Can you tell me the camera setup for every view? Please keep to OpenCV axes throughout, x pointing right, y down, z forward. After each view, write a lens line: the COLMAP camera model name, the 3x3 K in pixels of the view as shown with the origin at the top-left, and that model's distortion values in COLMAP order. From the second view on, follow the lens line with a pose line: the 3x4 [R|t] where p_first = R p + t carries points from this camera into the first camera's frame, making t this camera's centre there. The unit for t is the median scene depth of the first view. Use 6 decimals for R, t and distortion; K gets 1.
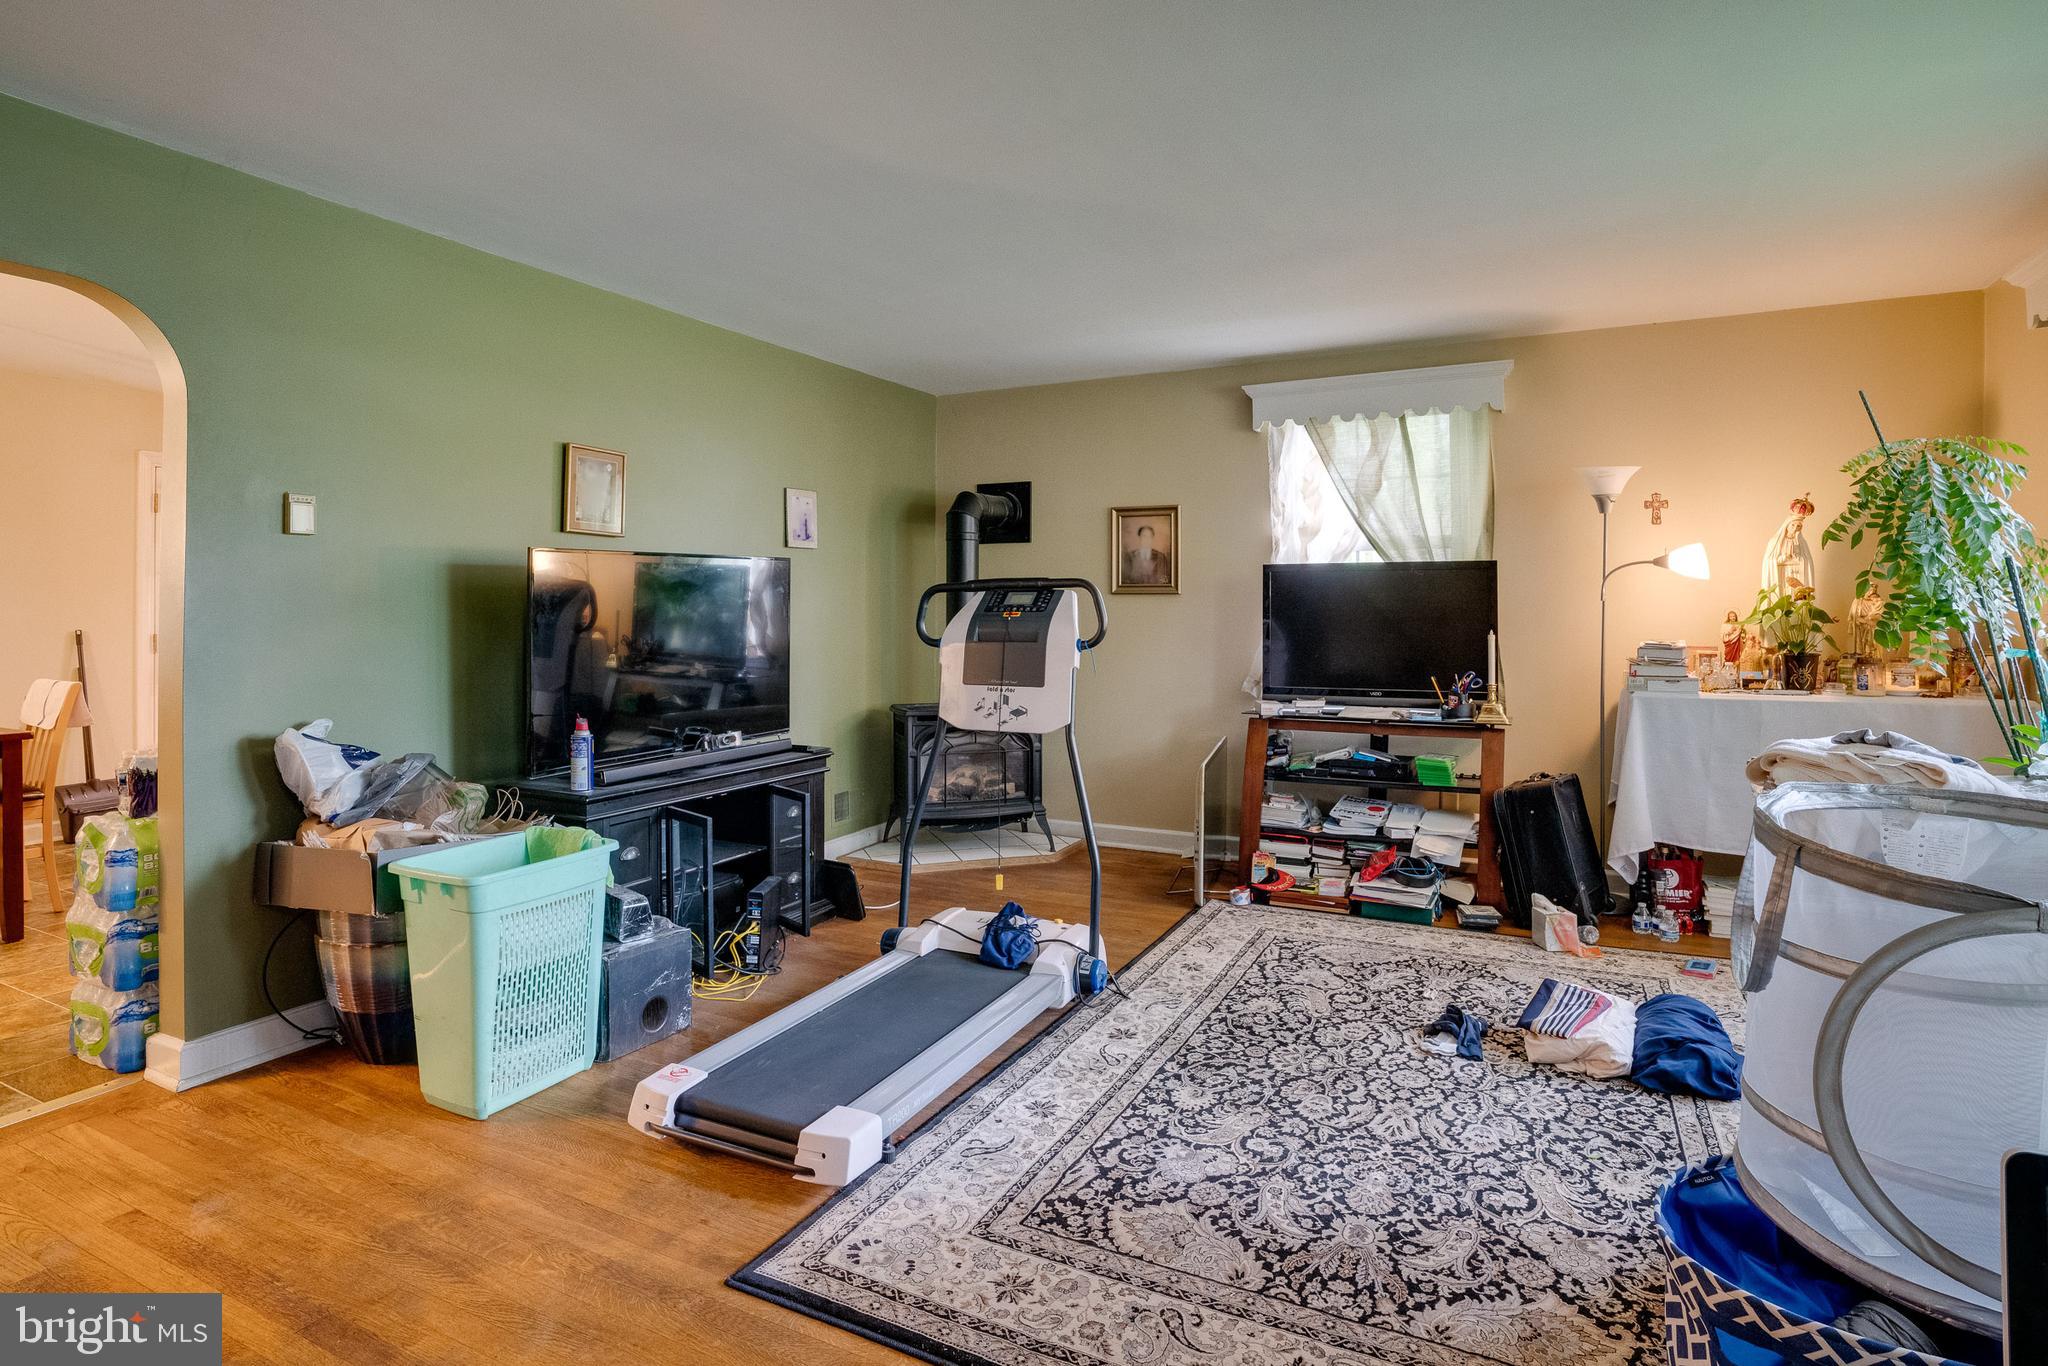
lens RADIAL K [[1067.6, 0, 996.3], [0, 1067.6, 597.3], [0, 0, 1]] dist [-0.050590, 0.021092]
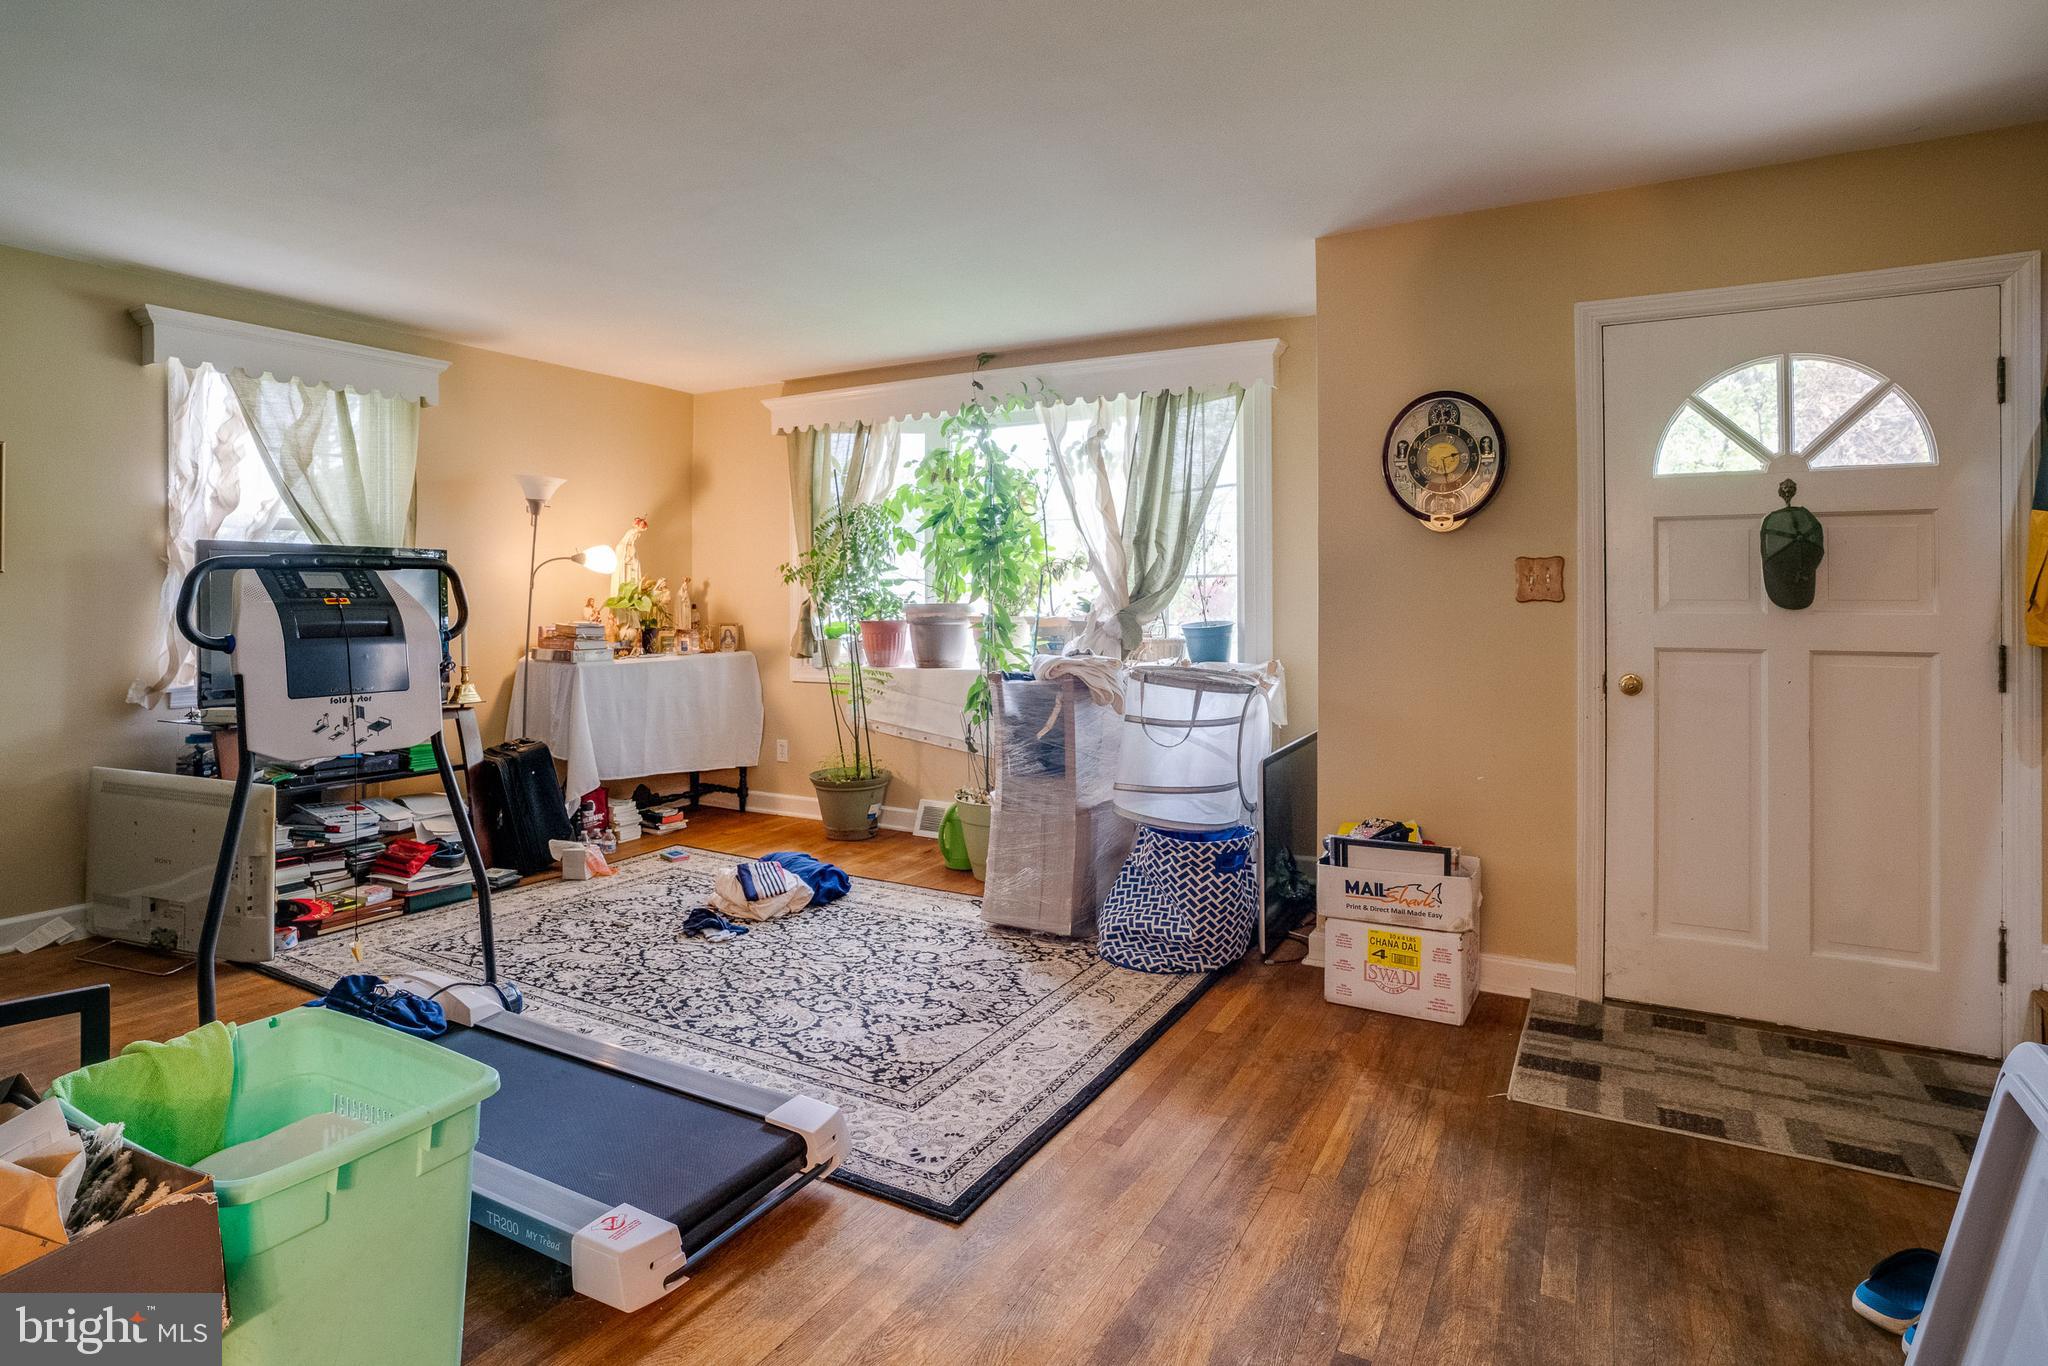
lens RADIAL K [[1067.6, 0, 1040.3], [0, 1067.6, 592.0], [0, 0, 1]] dist [-0.050590, 0.021092]
pose [[0.027495, 0.006065, 0.999604, -1.031589], [-0.011673, 0.999915, -0.005746, 0.011560], [-0.999554, -0.011510, 0.027563, 0.690161]]
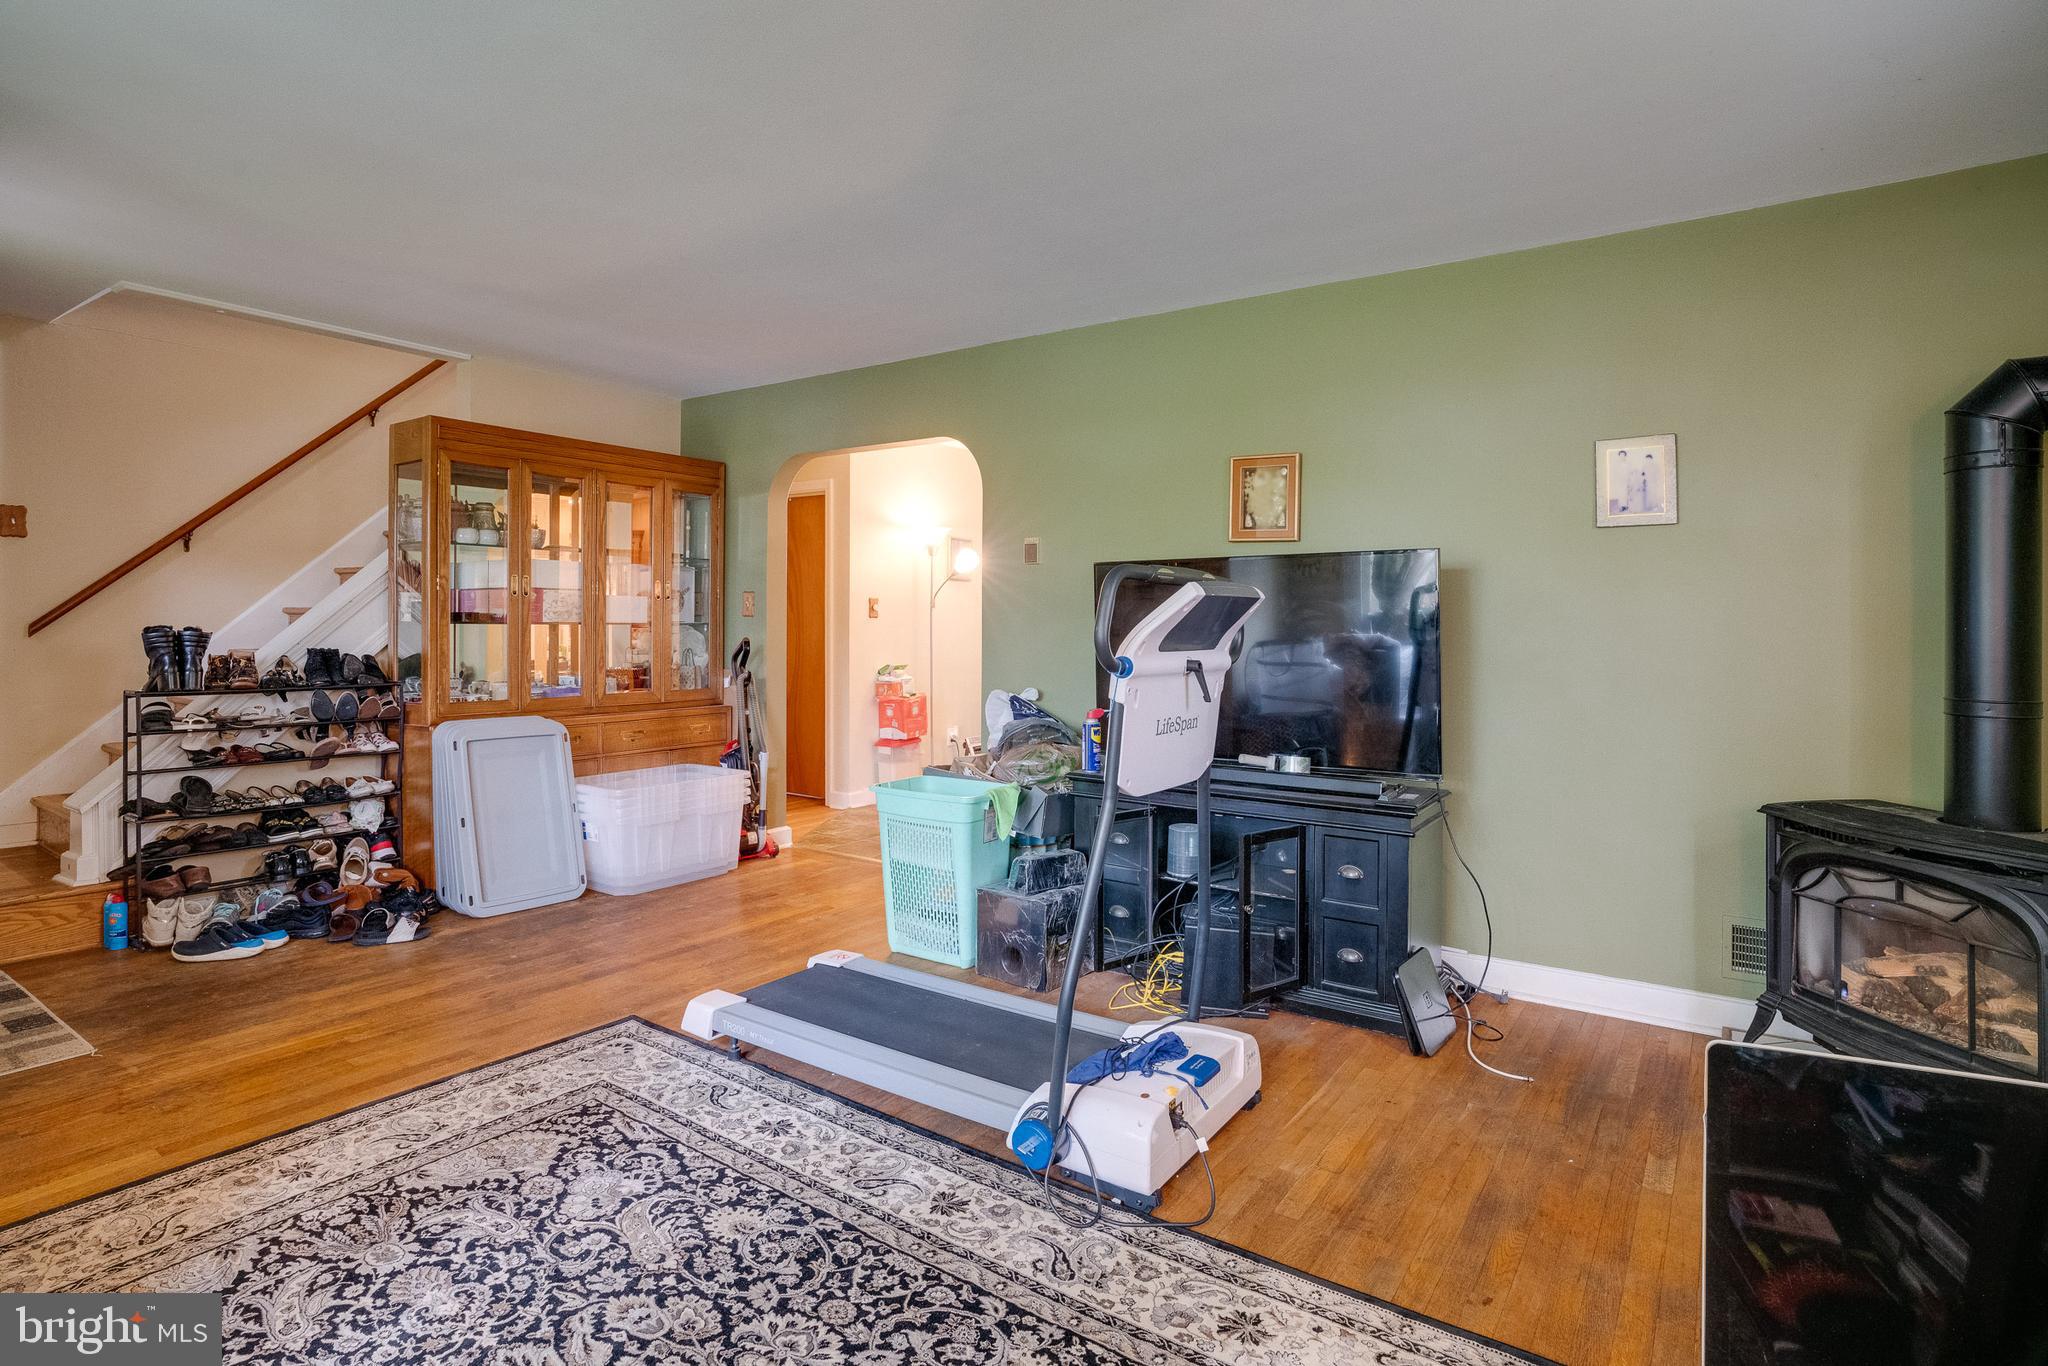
lens RADIAL K [[1067.6, 0, 1050.2], [0, 1067.6, 604.1], [0, 0, 1]] dist [-0.050590, 0.021092]
pose [[-0.124235, -0.016136, -0.992122, 1.019116], [0.000820, 0.999866, -0.016364, 0.025046], [0.992253, -0.002846, -0.124205, 1.437633]]
